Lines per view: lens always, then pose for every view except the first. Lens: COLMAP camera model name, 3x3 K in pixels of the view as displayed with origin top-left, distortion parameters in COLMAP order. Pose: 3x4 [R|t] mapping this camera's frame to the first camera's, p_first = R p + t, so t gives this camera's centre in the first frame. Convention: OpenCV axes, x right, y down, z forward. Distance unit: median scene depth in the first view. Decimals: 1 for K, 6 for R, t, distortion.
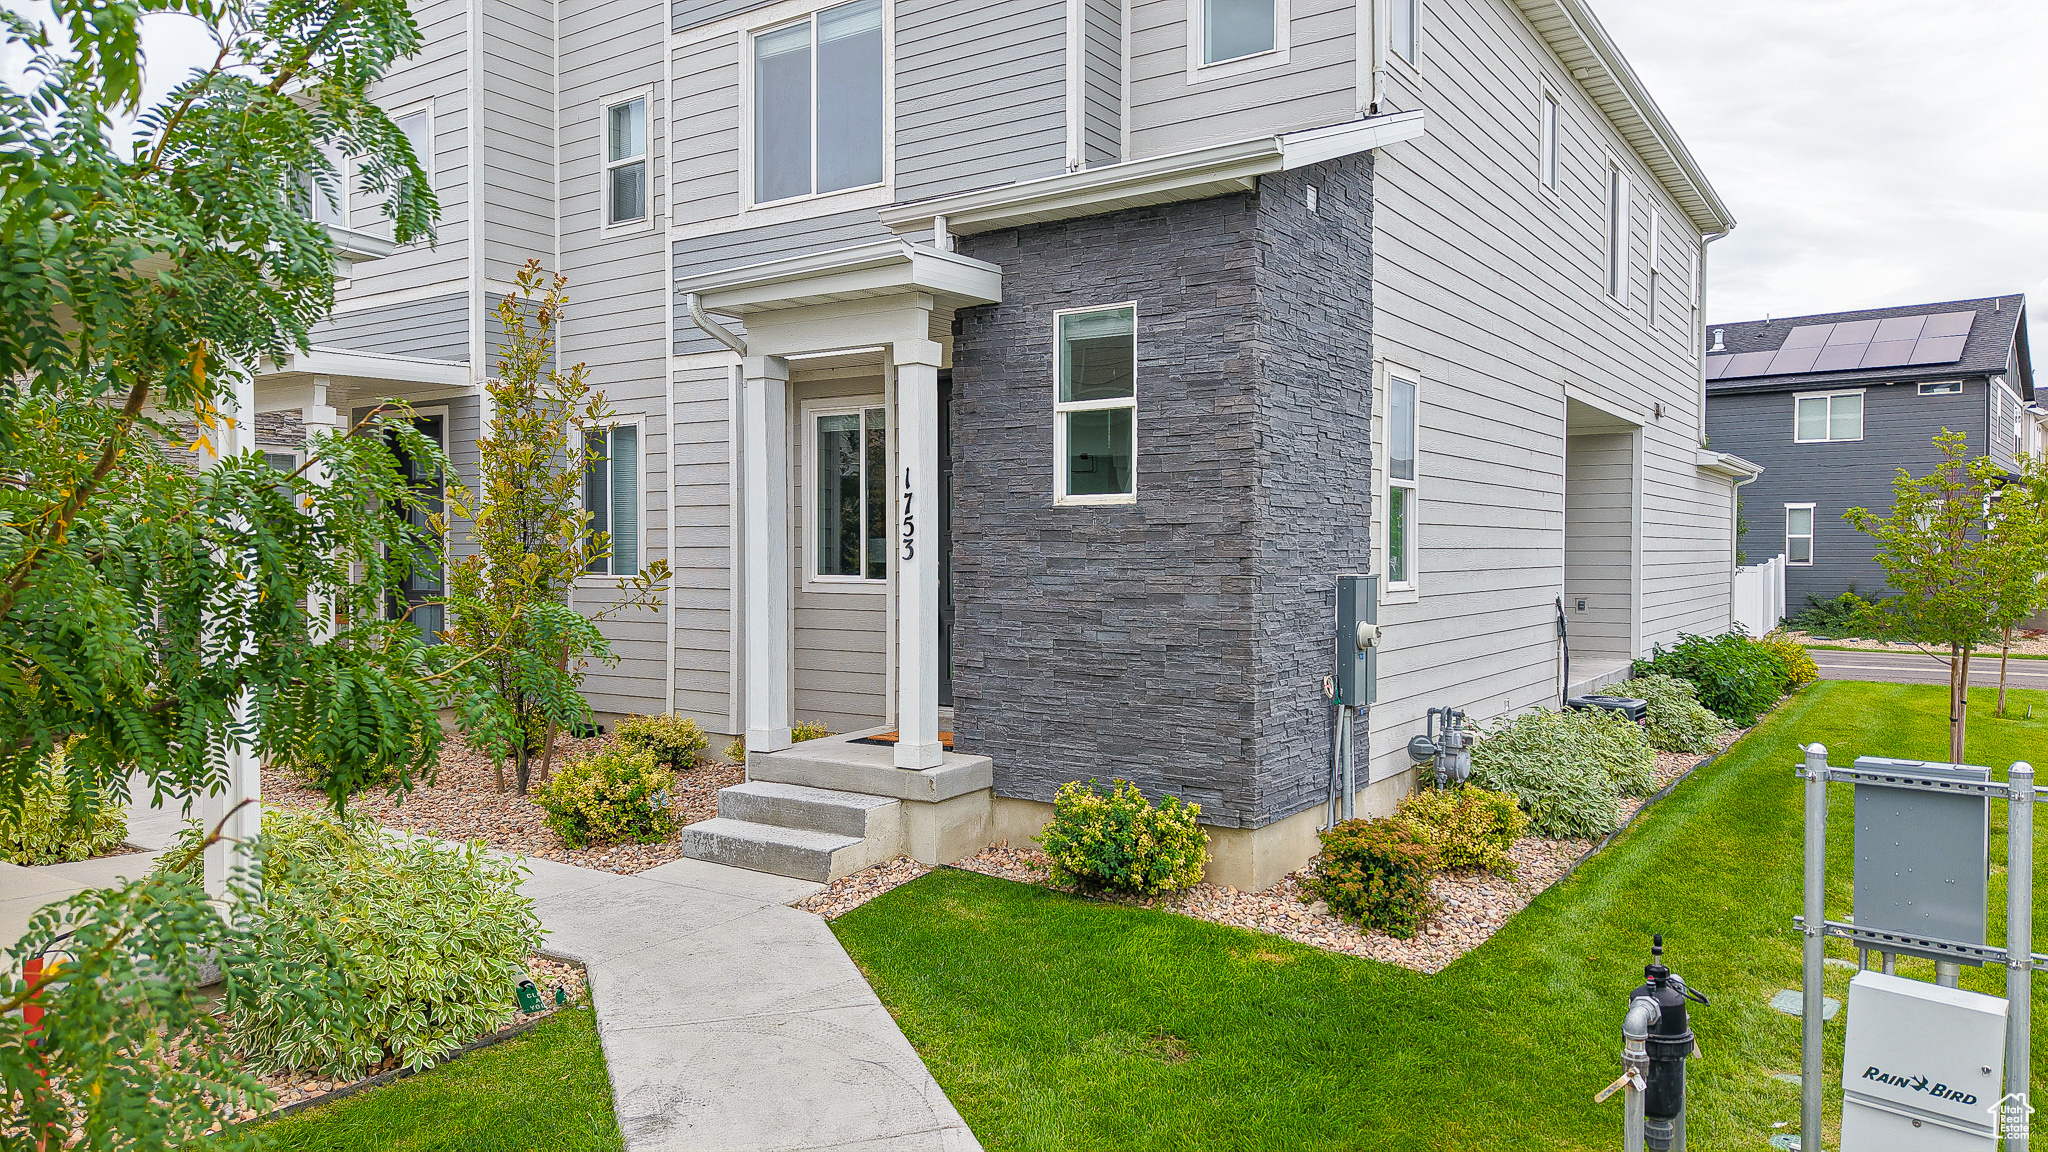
lens RADIAL K [[1389.3, 0, 1043.2], [0, 1389.3, 578.6], [0, 0, 1]] dist [0.007899, -0.012361]
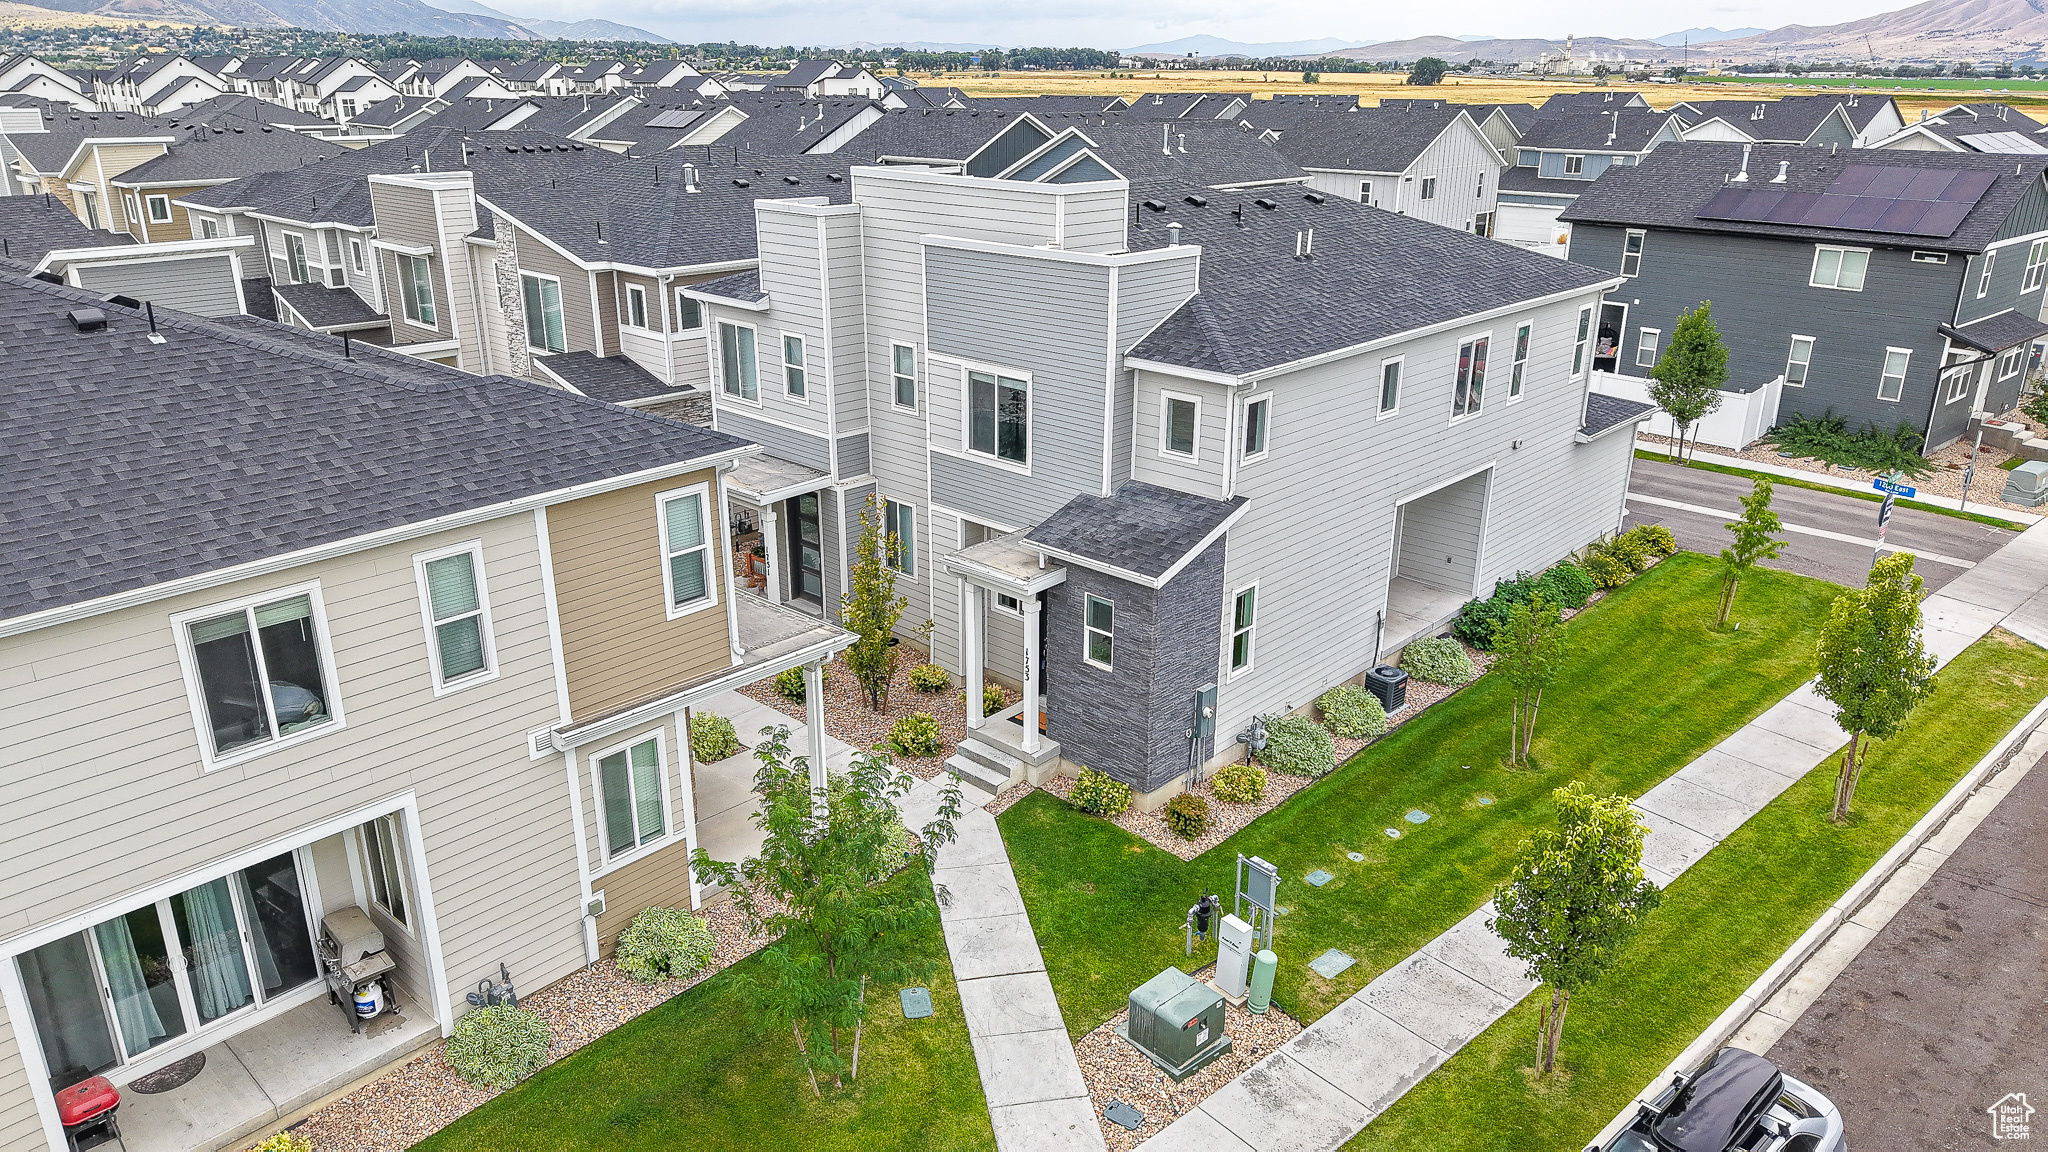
lens RADIAL K [[1389.3, 0, 1016.3], [0, 1389.3, 576.5], [0, 0, 1]] dist [0.007899, -0.012361]
pose [[0.985250, 0.058717, -0.160734, 0.282165], [-0.003313, 0.945658, 0.325147, -1.014615], [0.171091, -0.319818, 0.931904, -1.338019]]
